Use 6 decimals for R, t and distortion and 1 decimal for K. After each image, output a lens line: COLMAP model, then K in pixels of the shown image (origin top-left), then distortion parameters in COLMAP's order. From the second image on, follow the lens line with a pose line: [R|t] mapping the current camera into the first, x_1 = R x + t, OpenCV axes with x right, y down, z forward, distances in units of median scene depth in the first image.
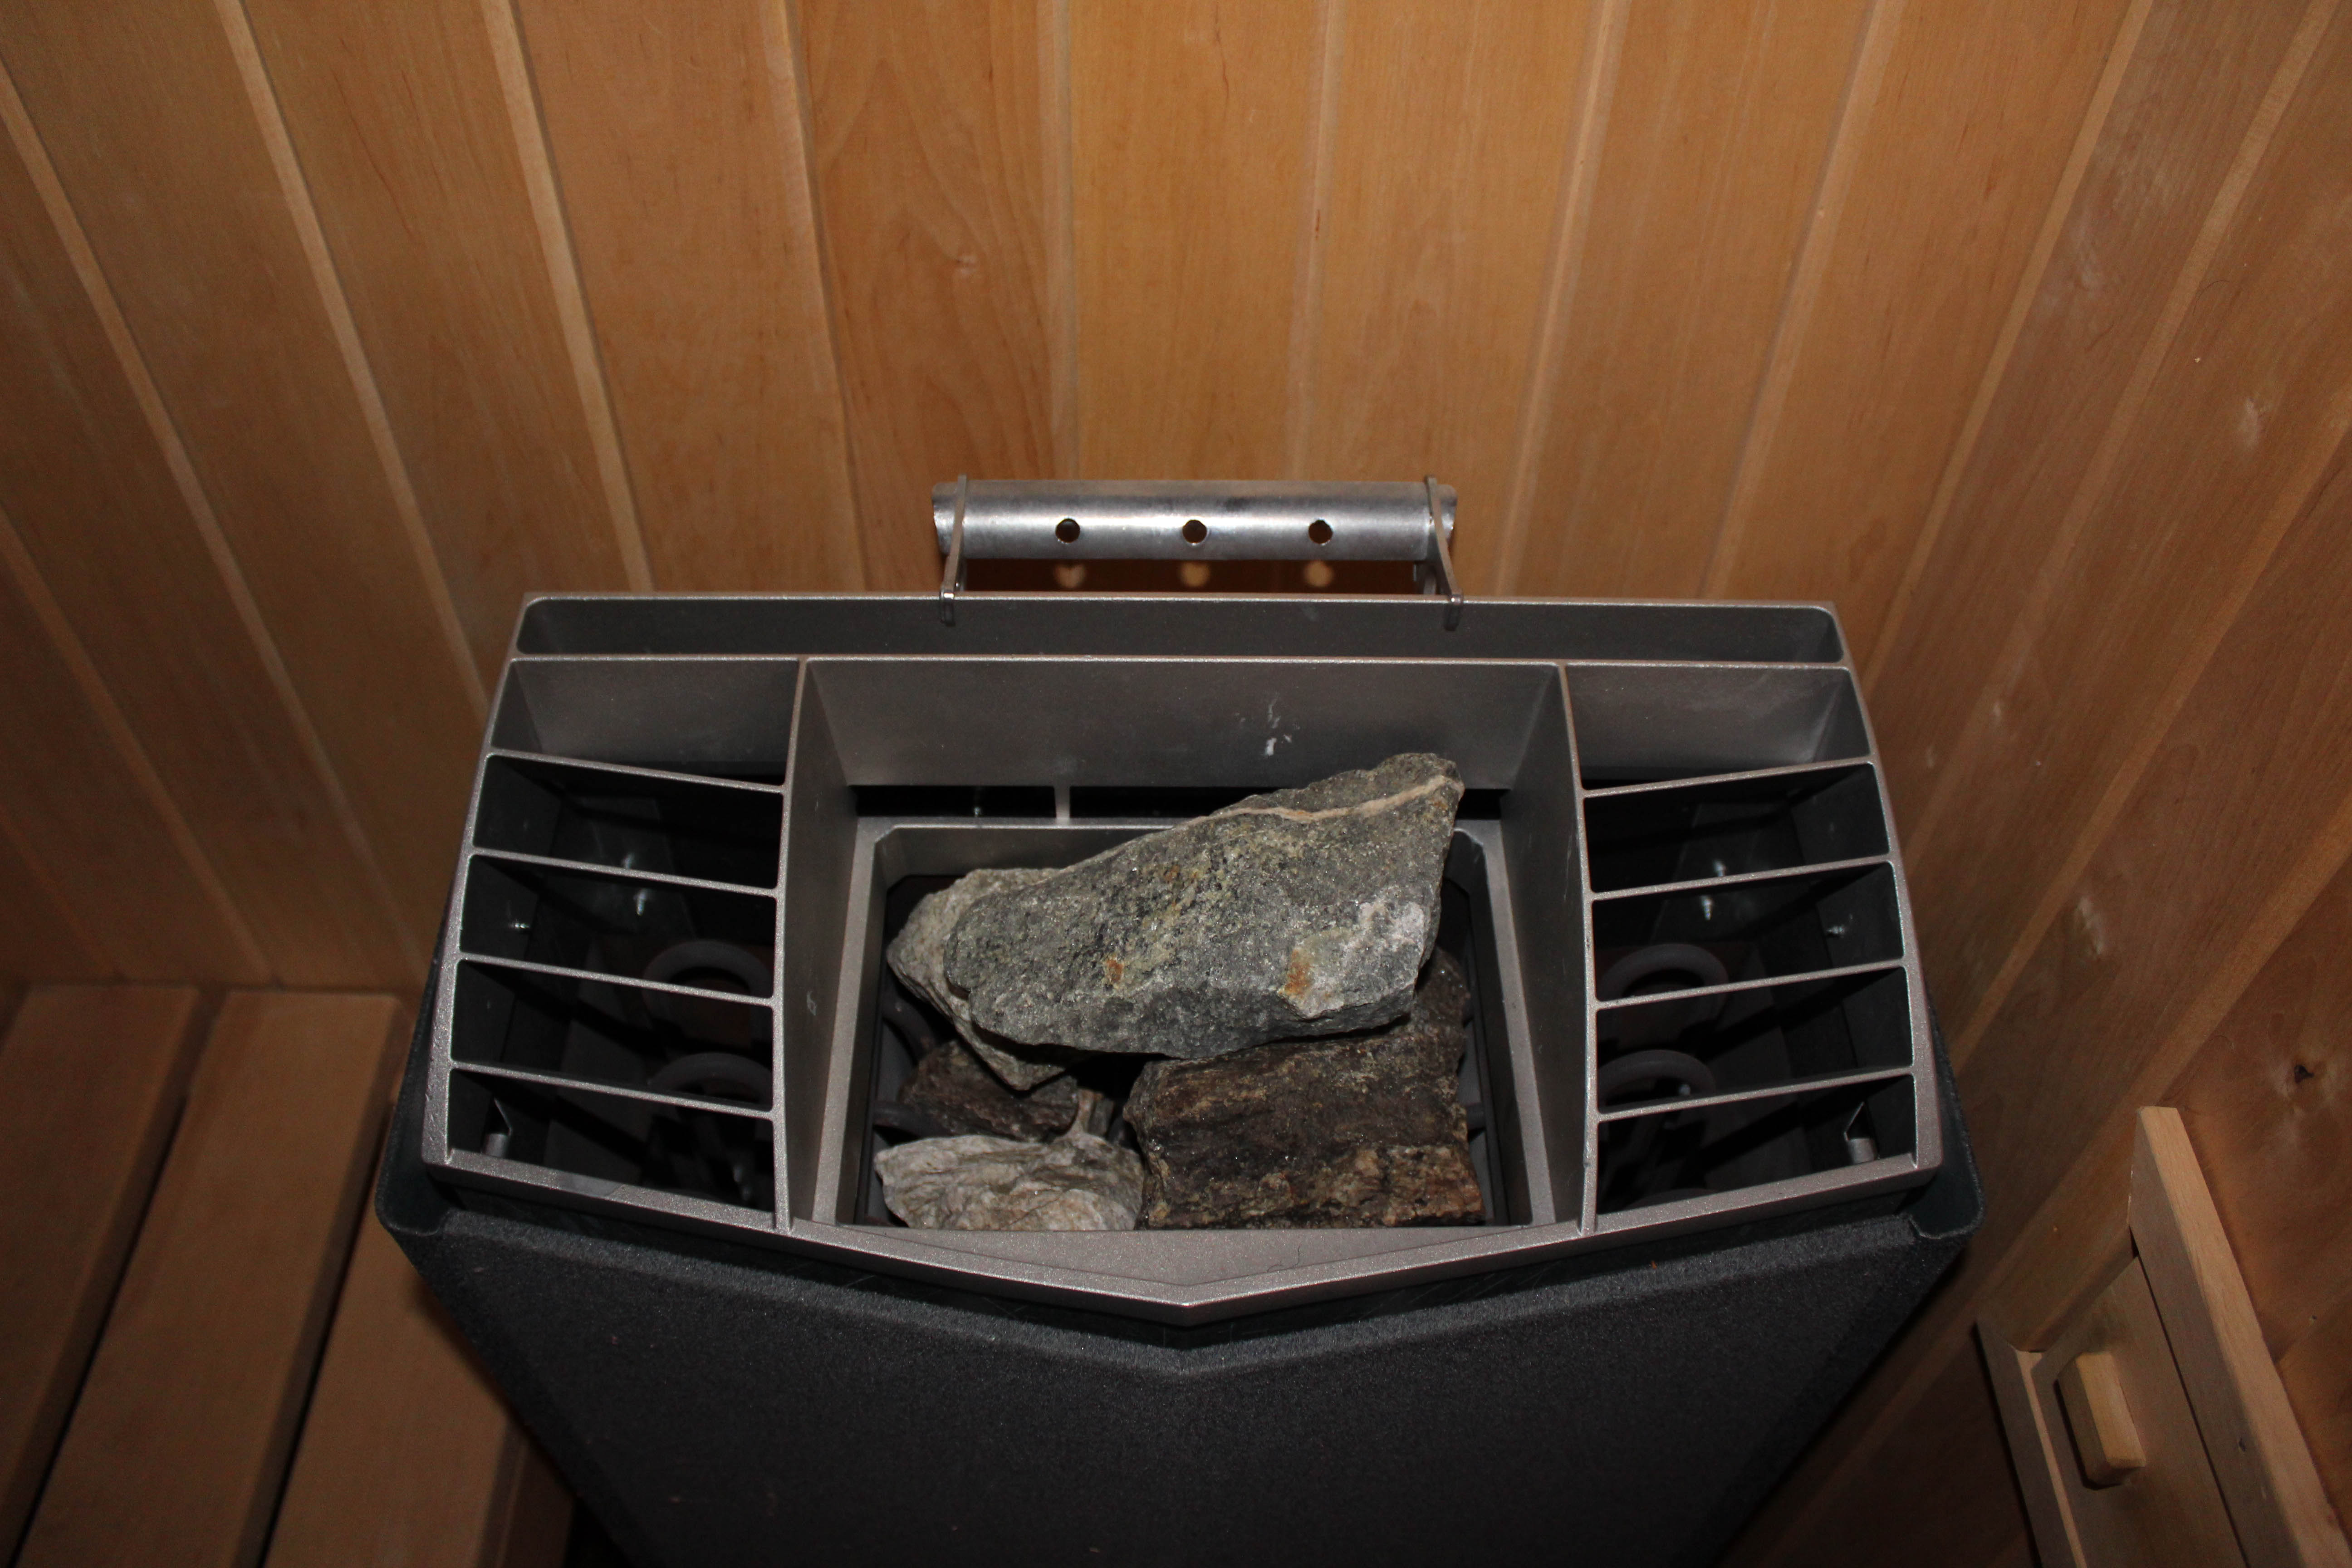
lens RADIAL K [[1933.8, 0, 1149.8], [0, 1933.8, 782.3], [0, 0, 1]] dist [-0.173303, 0.144778]
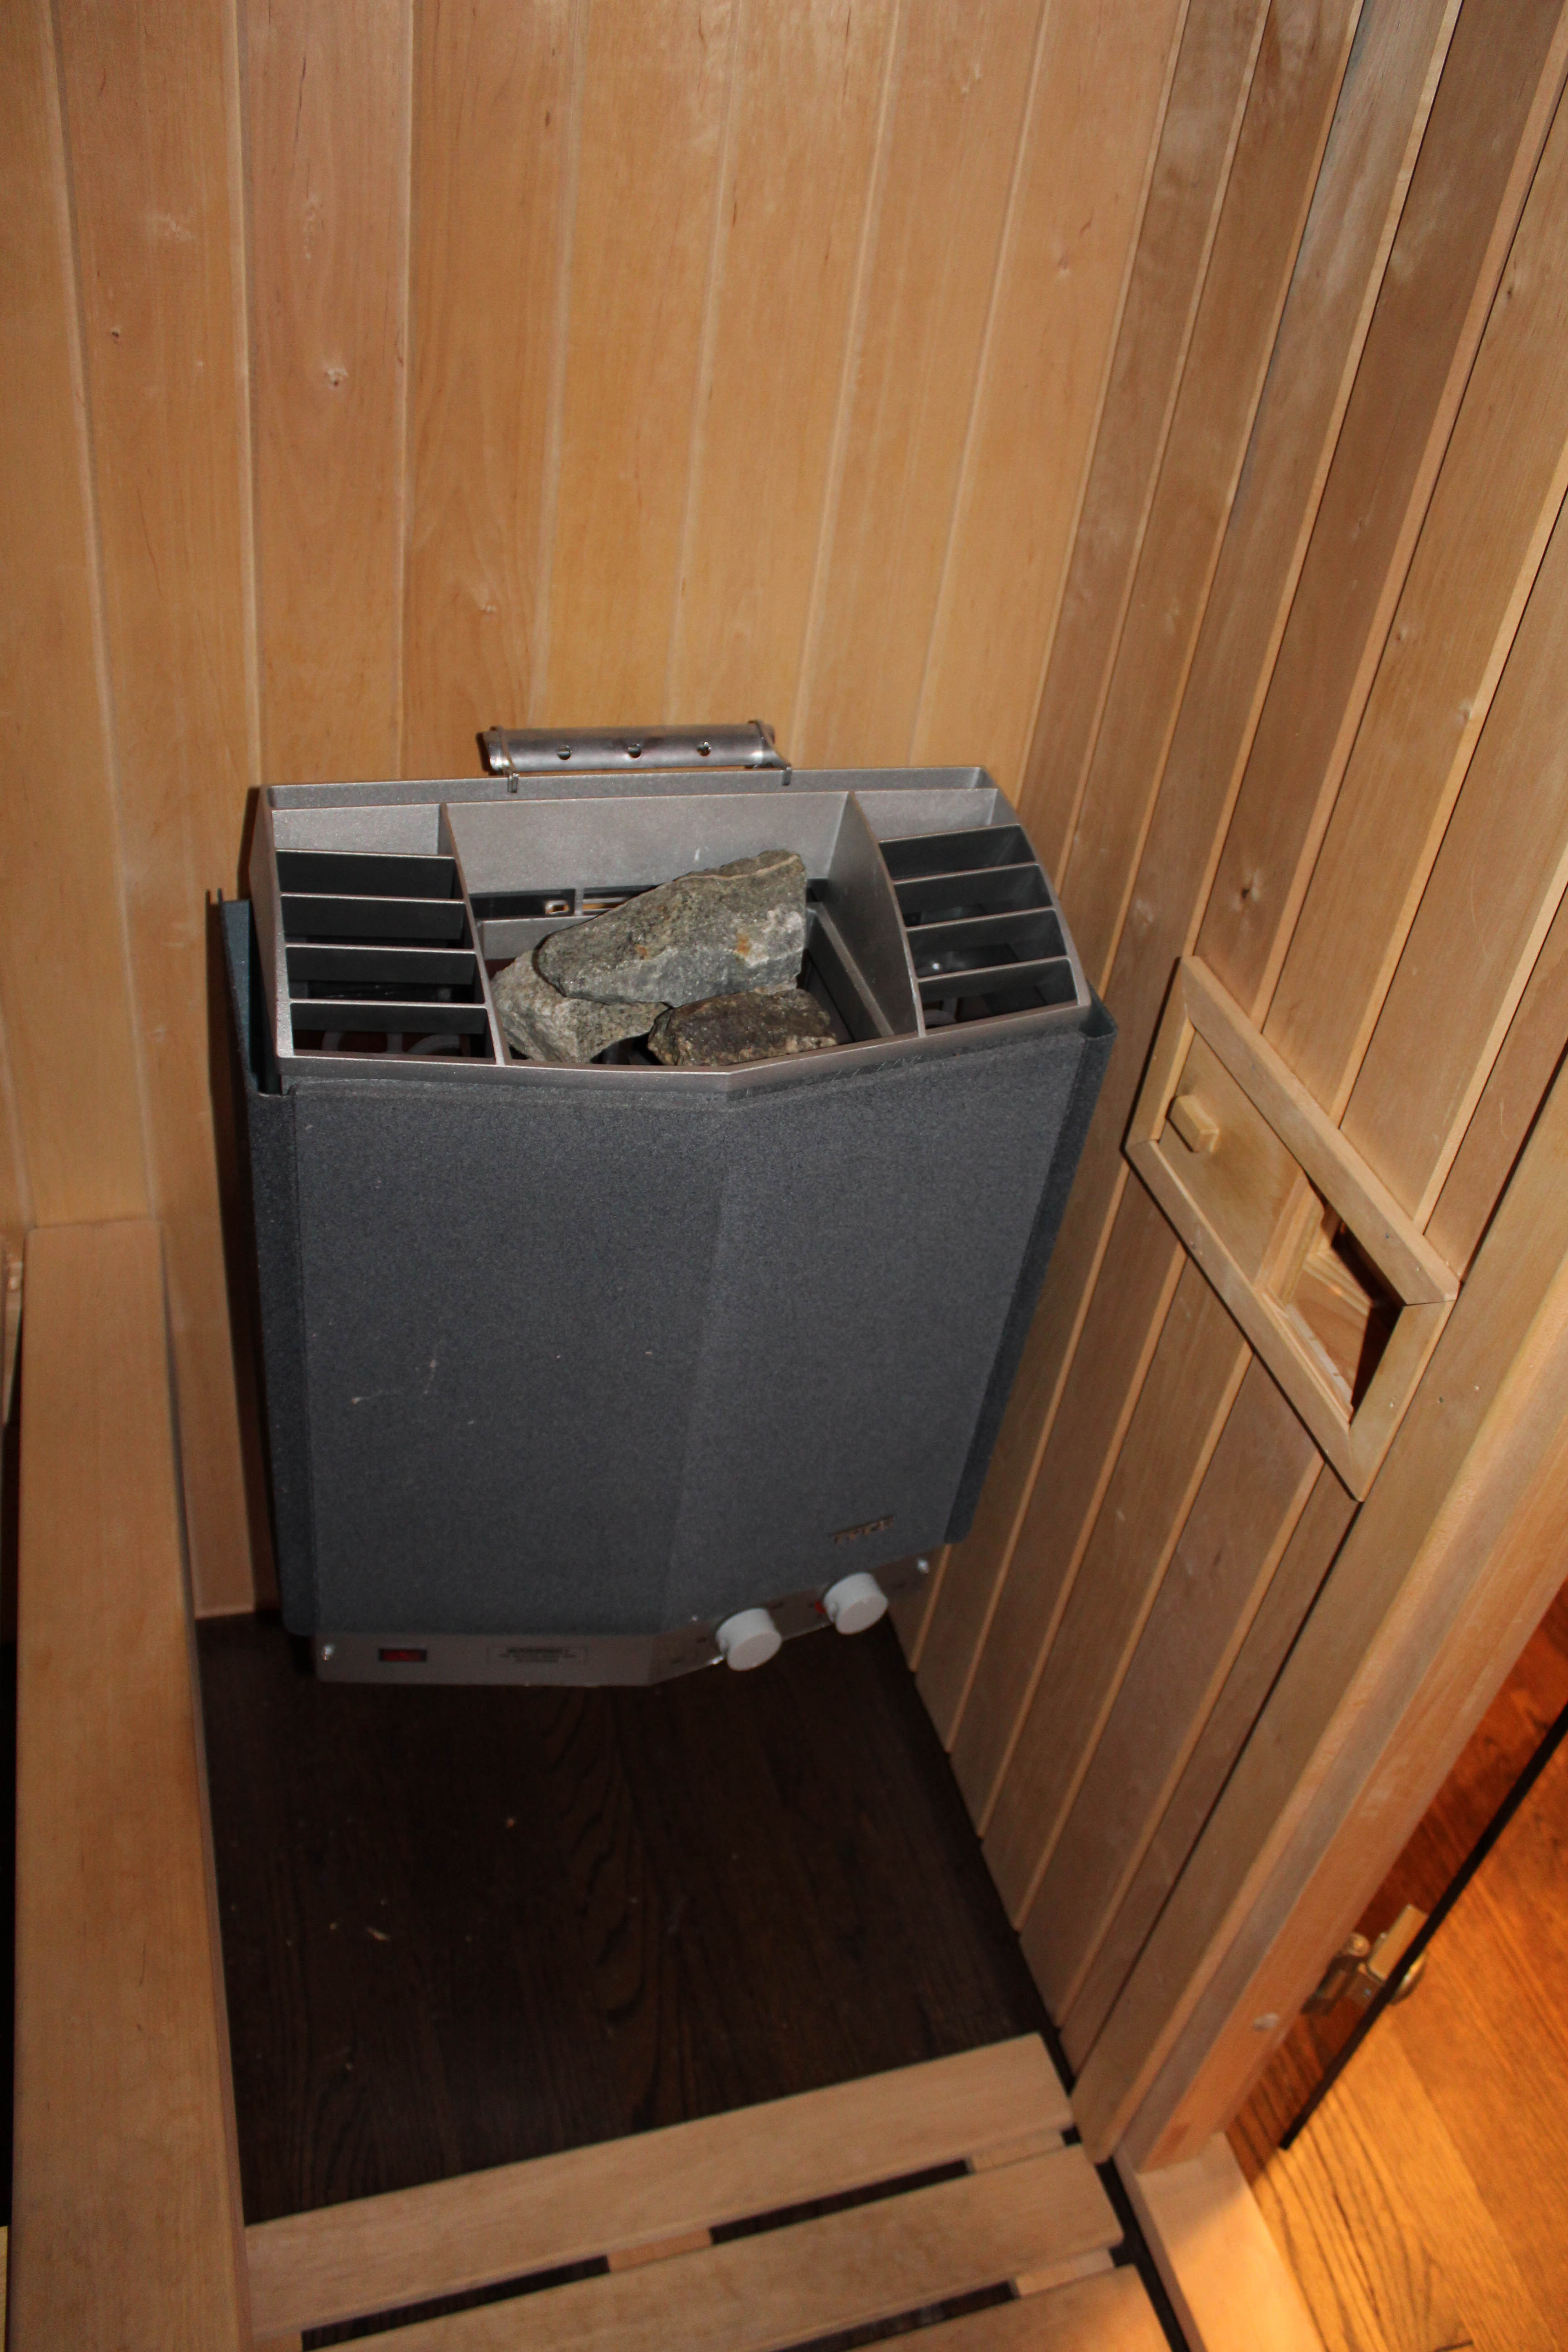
lens RADIAL K [[1933.8, 0, 784.0], [0, 1933.8, 1176.0], [0, 0, 1]] dist [-0.173303, 0.144778]
pose [[0.953541, -0.088700, 0.287909, -0.418882], [0.136624, 0.979069, -0.150858, 0.578761], [-0.268501, 0.183185, 0.945701, -0.677652]]
